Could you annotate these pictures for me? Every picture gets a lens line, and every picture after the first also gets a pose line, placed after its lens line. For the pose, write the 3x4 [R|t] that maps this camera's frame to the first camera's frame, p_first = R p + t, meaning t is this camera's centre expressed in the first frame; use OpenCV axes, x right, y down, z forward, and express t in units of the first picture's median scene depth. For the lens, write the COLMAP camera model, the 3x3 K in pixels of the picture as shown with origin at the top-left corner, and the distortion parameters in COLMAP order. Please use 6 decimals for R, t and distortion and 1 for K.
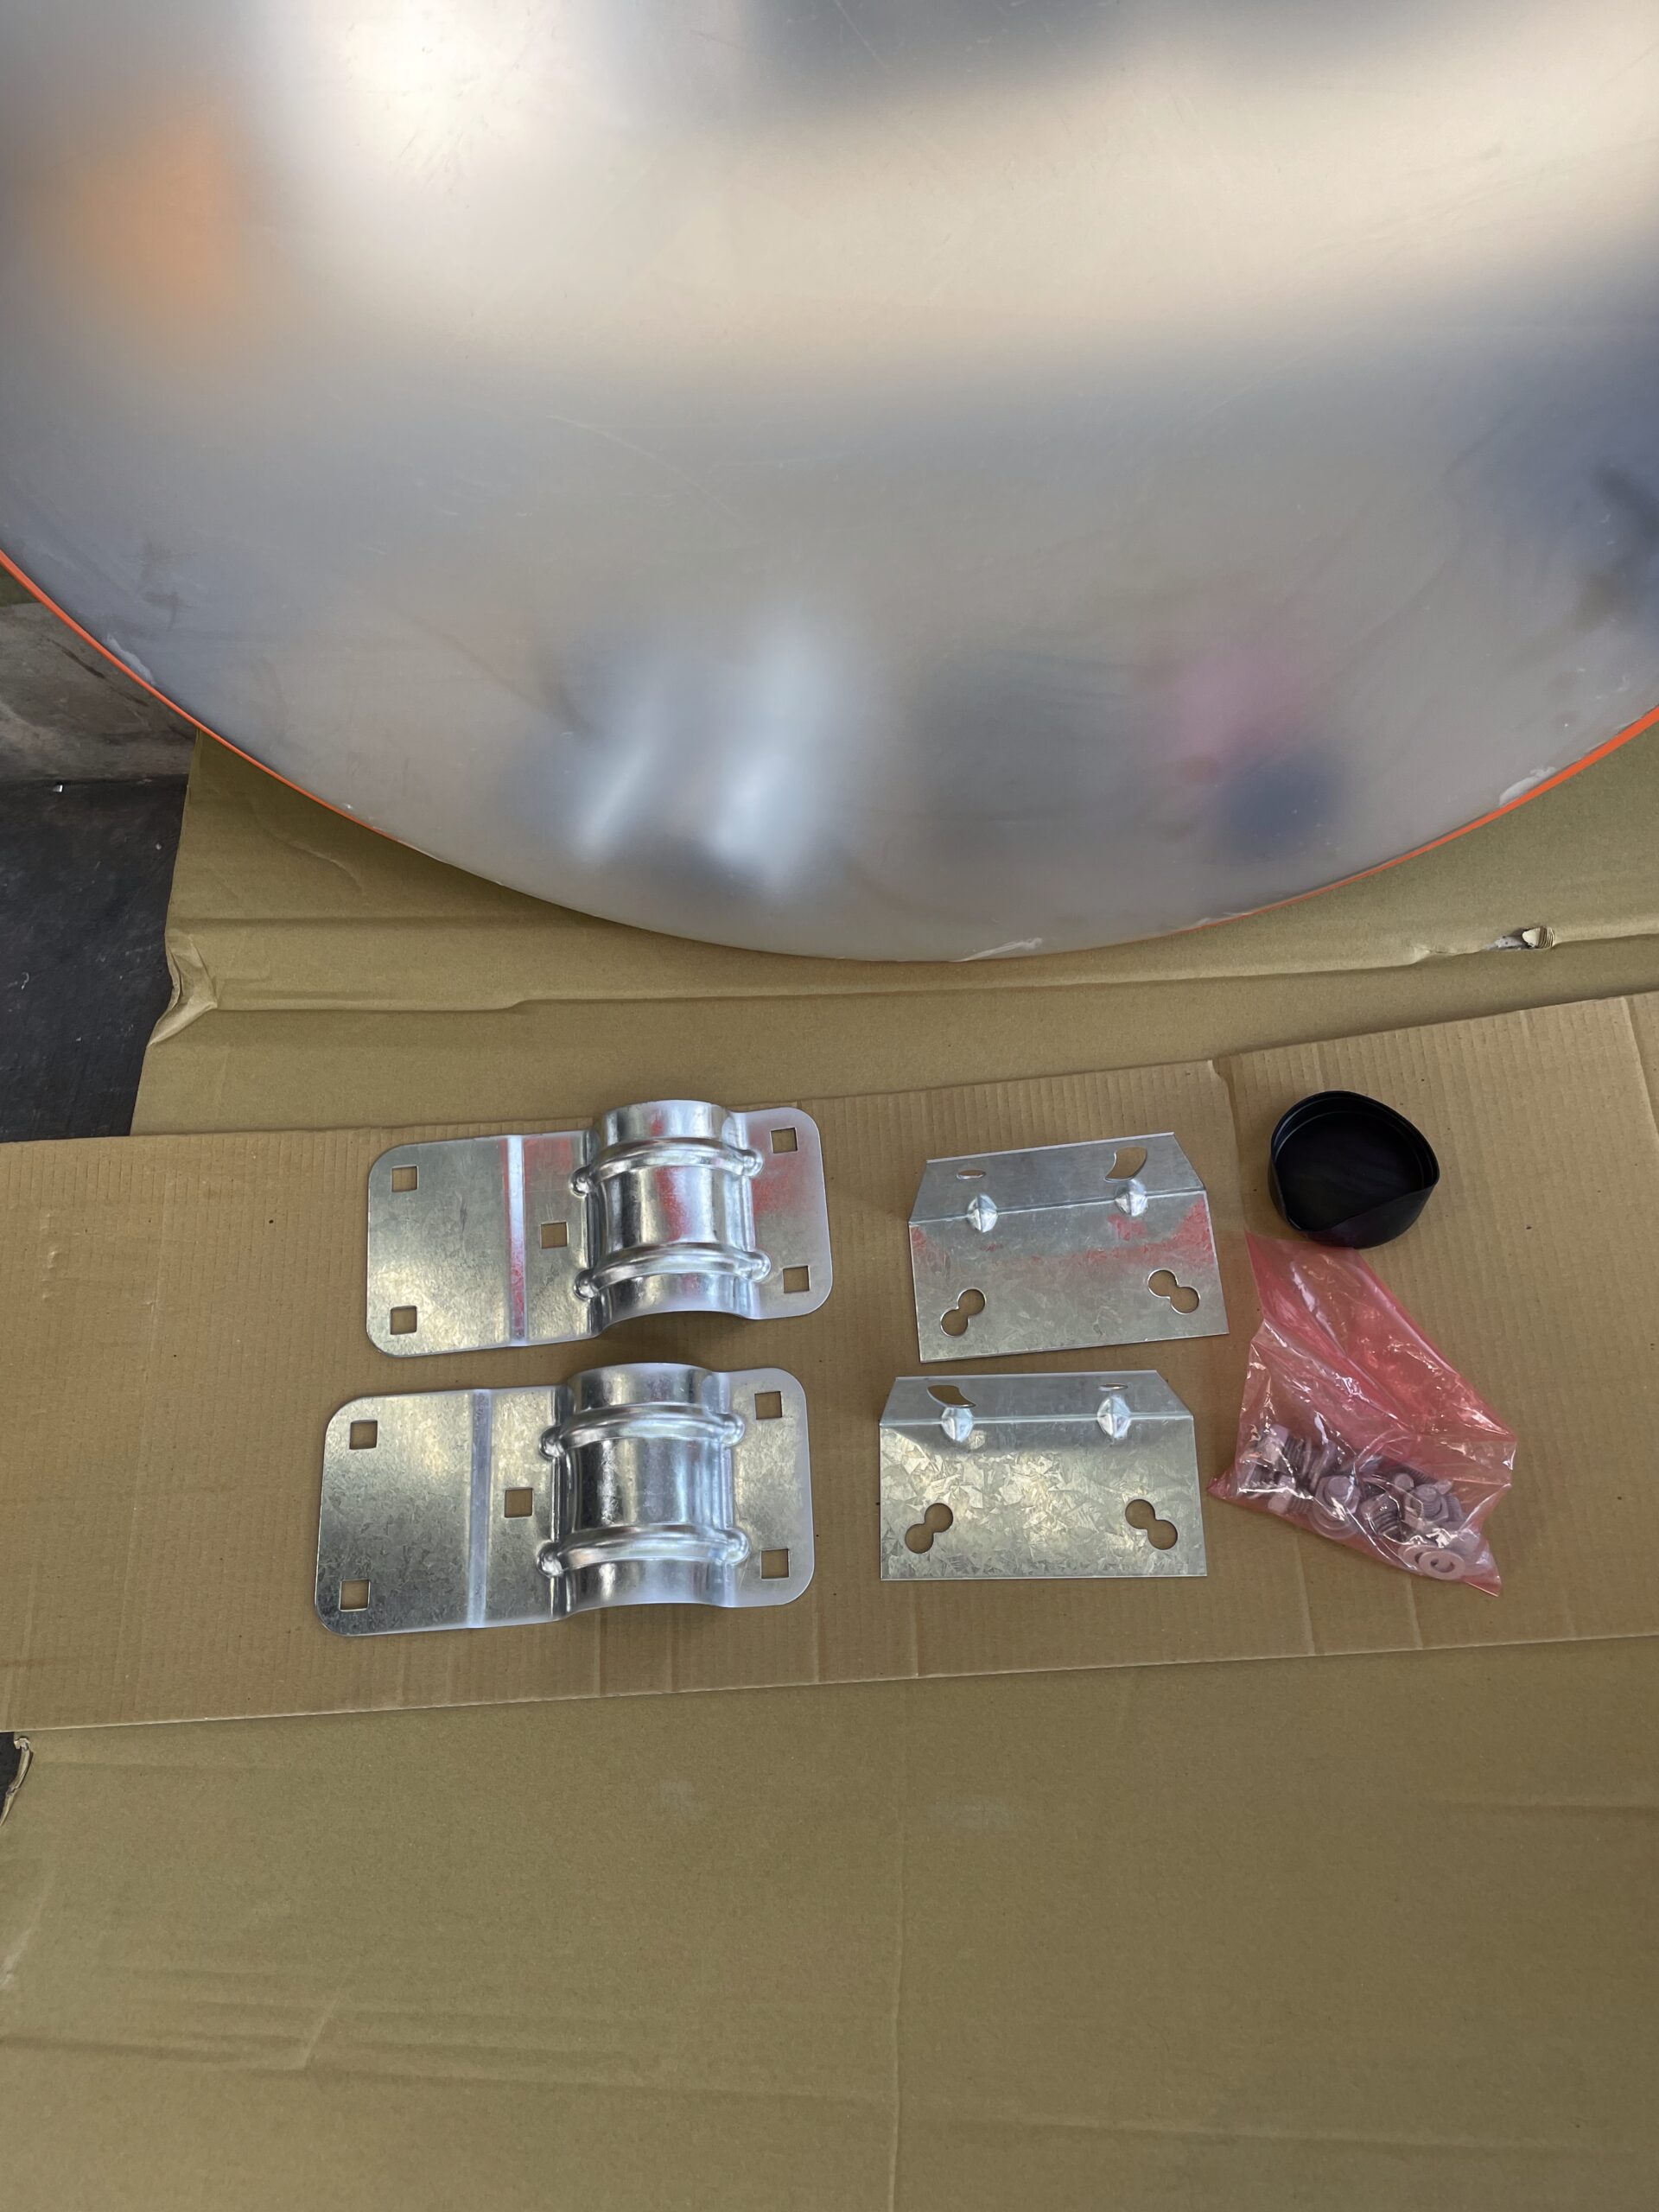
lens RADIAL K [[1688.7, 0, 837.7], [0, 1688.7, 1087.3], [0, 0, 1]] dist [0.081874, -0.116636]
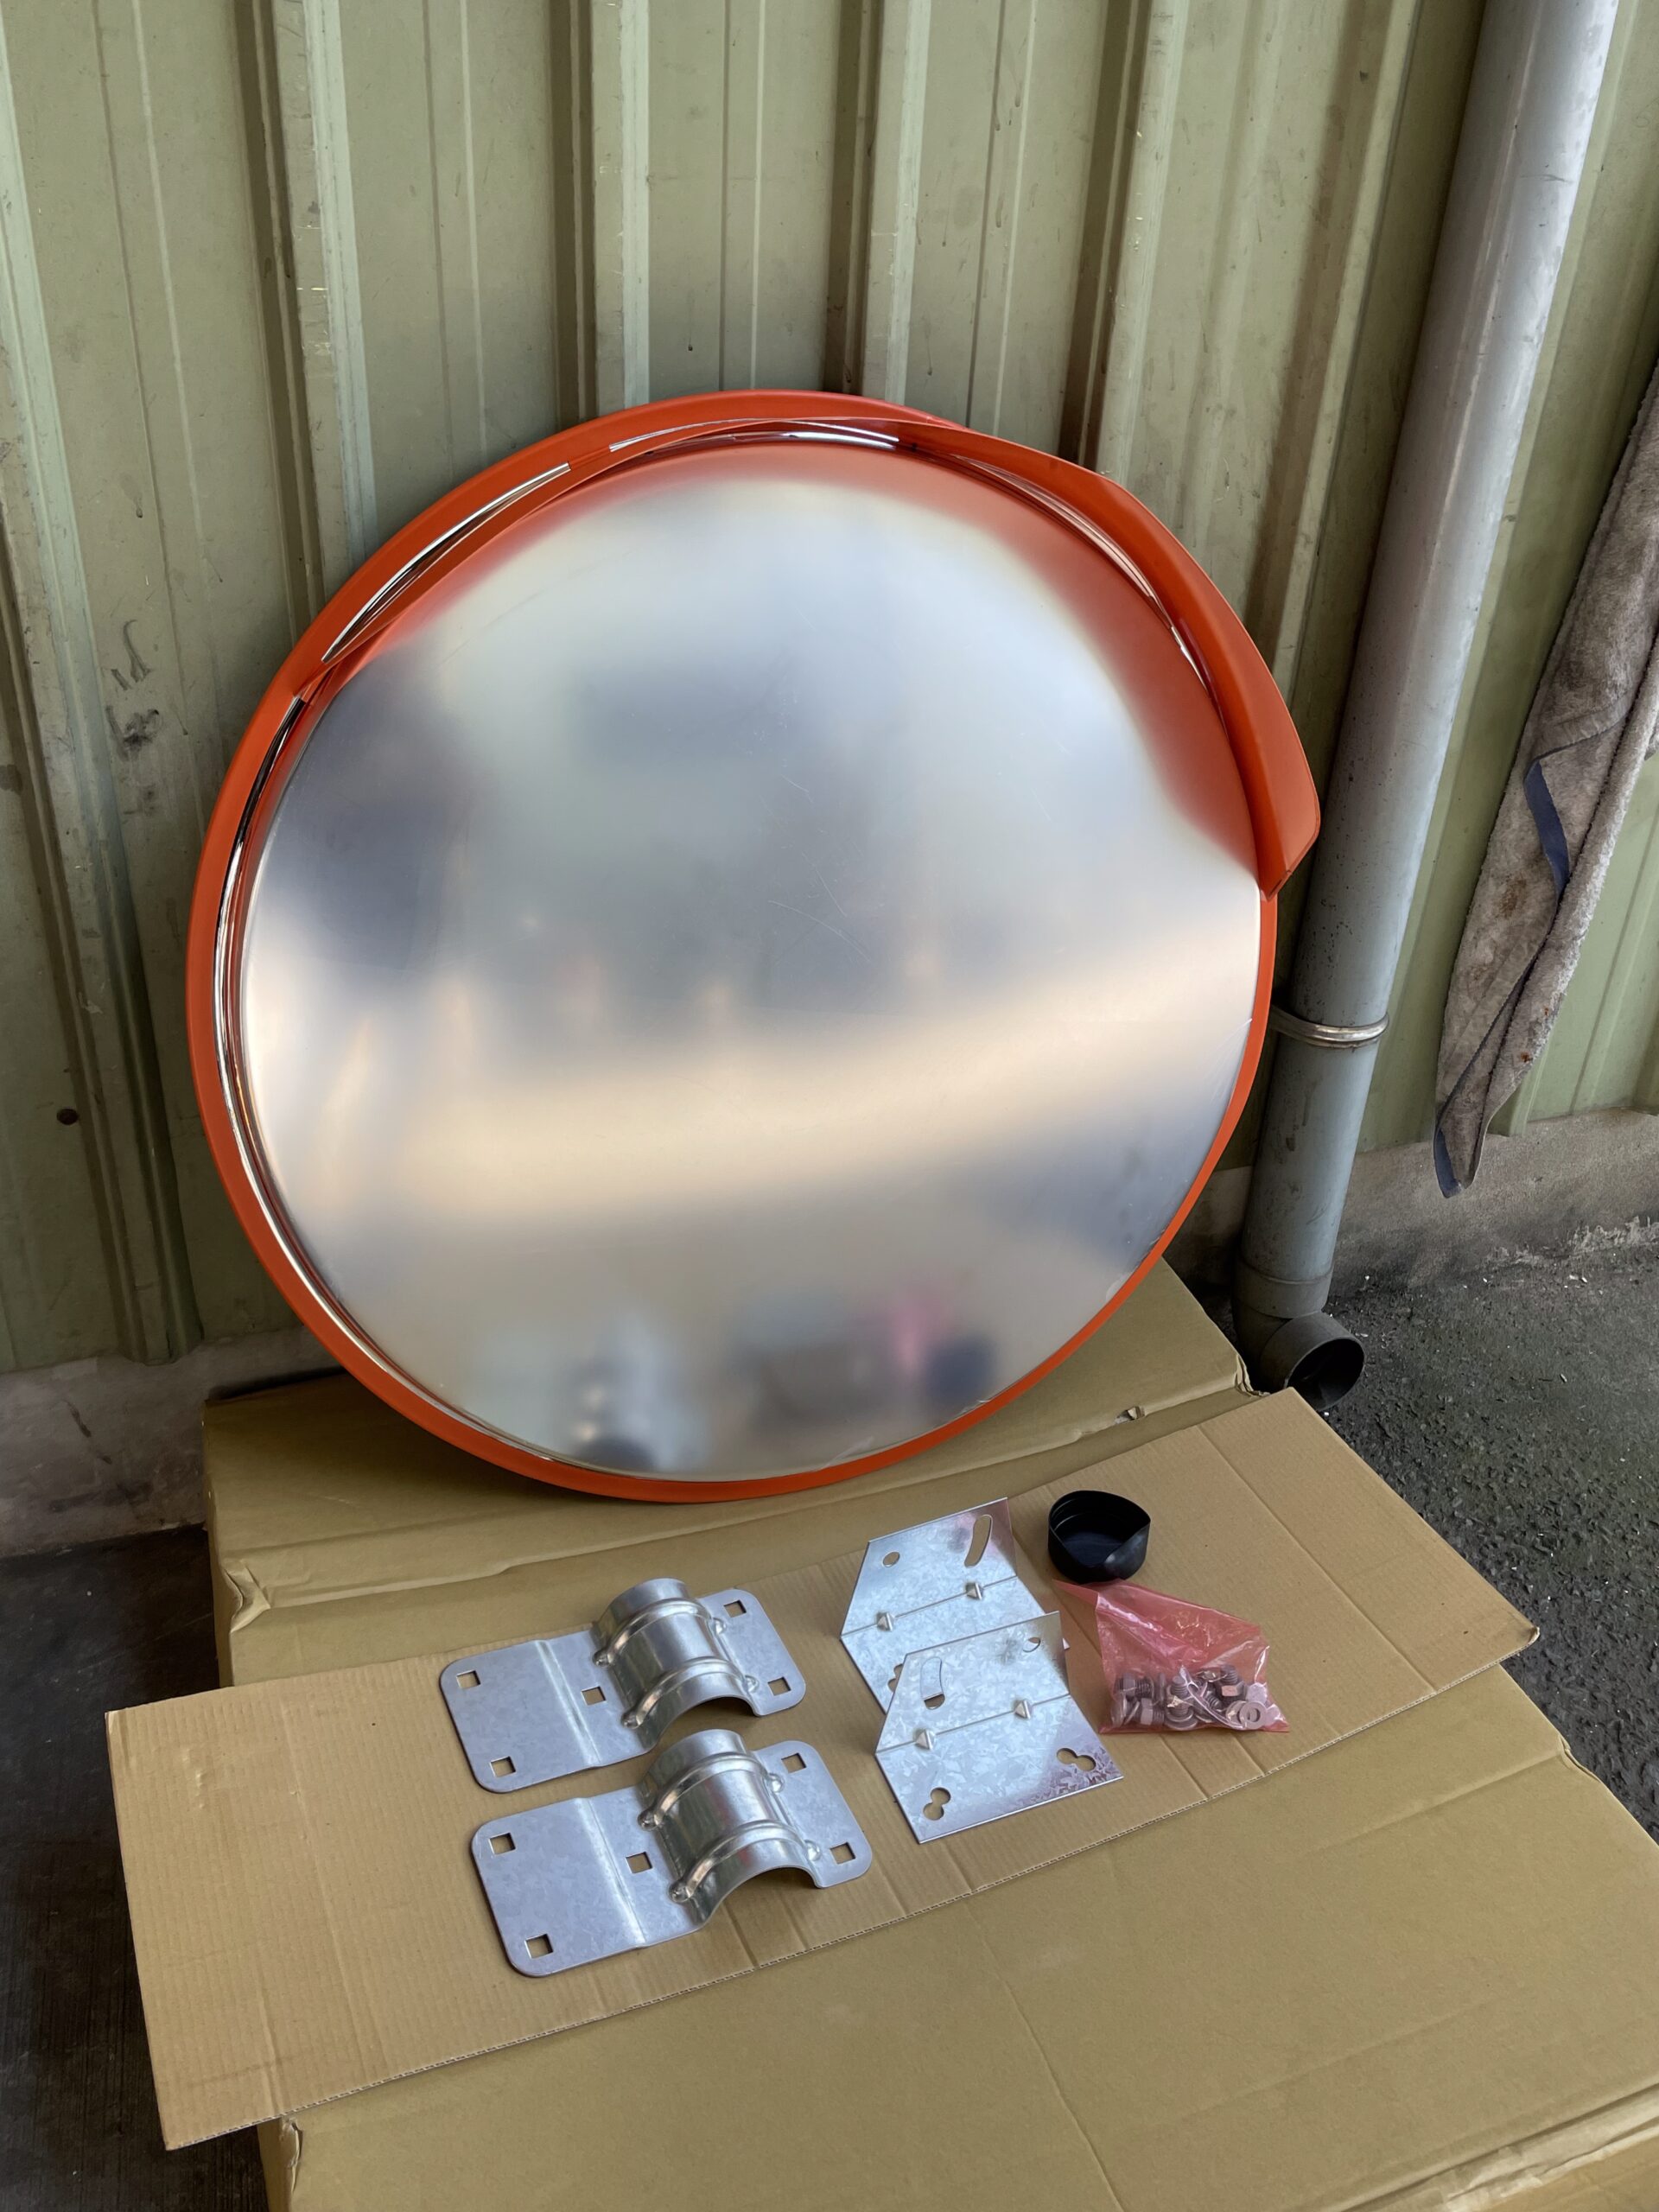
lens RADIAL K [[1809.1, 0, 828.1], [0, 1809.1, 1099.5], [0, 0, 1]] dist [0.084412, -0.118308]
pose [[0.909796, -0.021823, 0.414483, -0.613680], [0.273260, 0.783150, -0.558575, 0.599944], [-0.312412, 0.621450, 0.718470, -0.389418]]
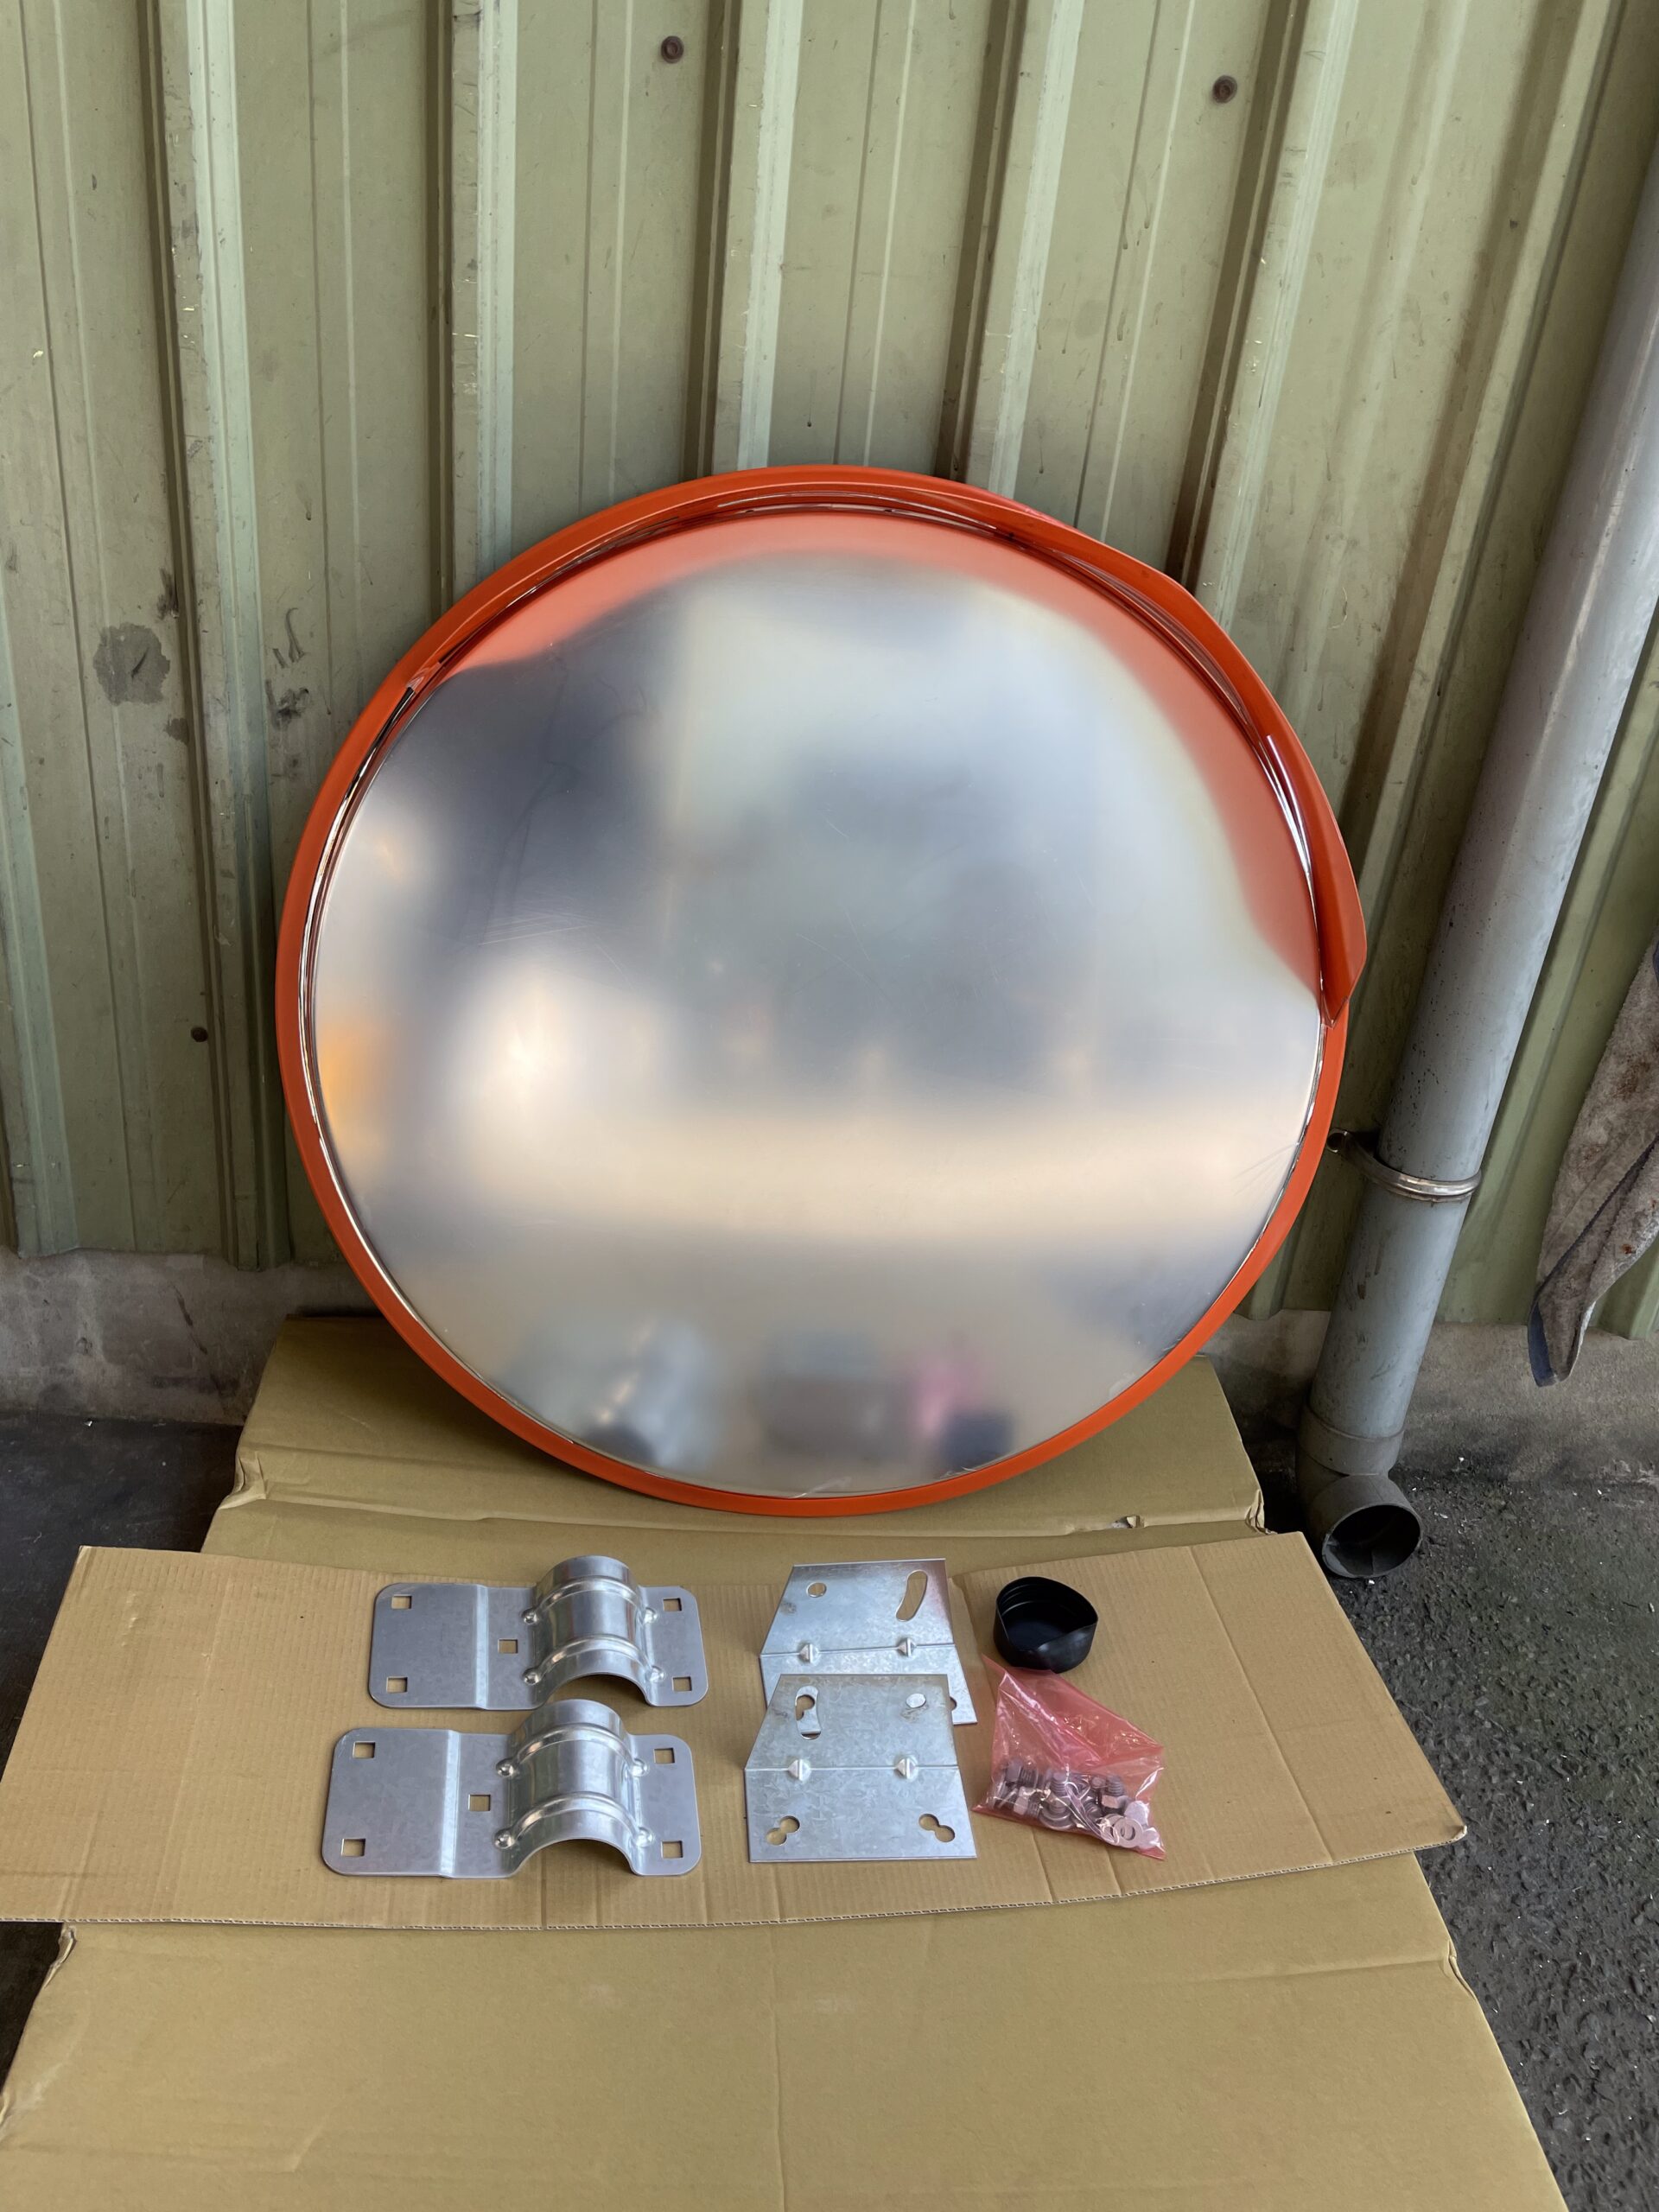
lens RADIAL K [[1688.7, 0, 829.6], [0, 1688.7, 1103.0], [0, 0, 1]] dist [0.081874, -0.116636]
pose [[0.965320, 0.172898, 0.195611, -0.278991], [-0.004985, 0.761339, -0.648335, 0.693485], [-0.261022, 0.624876, 0.735797, -0.406087]]
